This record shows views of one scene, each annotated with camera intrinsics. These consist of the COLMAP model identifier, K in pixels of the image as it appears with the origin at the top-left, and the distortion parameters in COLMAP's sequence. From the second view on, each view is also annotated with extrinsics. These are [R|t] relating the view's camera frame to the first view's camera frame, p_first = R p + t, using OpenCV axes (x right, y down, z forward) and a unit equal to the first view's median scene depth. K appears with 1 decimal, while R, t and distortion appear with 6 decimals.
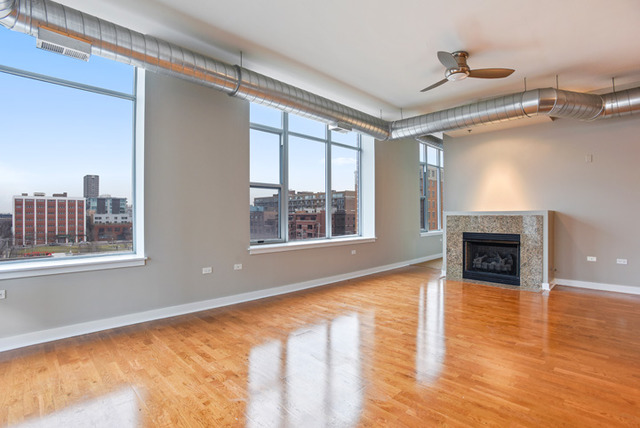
lens RADIAL K [[311.7, 0, 322.1], [0, 311.7, 203.7], [0, 0, 1]] dist [-0.053986, 0.026032]
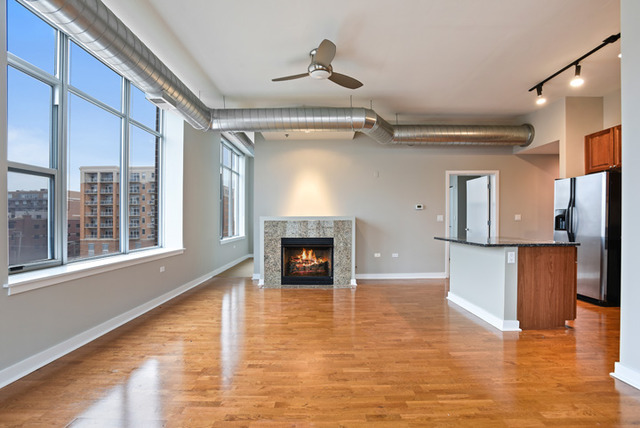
lens RADIAL K [[316.9, 0, 317.0], [0, 316.9, 215.0], [0, 0, 1]] dist [-0.059457, 0.027242]
pose [[0.724661, 0.007959, 0.689060, -0.172863], [-0.020487, 0.999740, 0.009998, 0.008887], [-0.688801, -0.021362, 0.724635, 0.217099]]
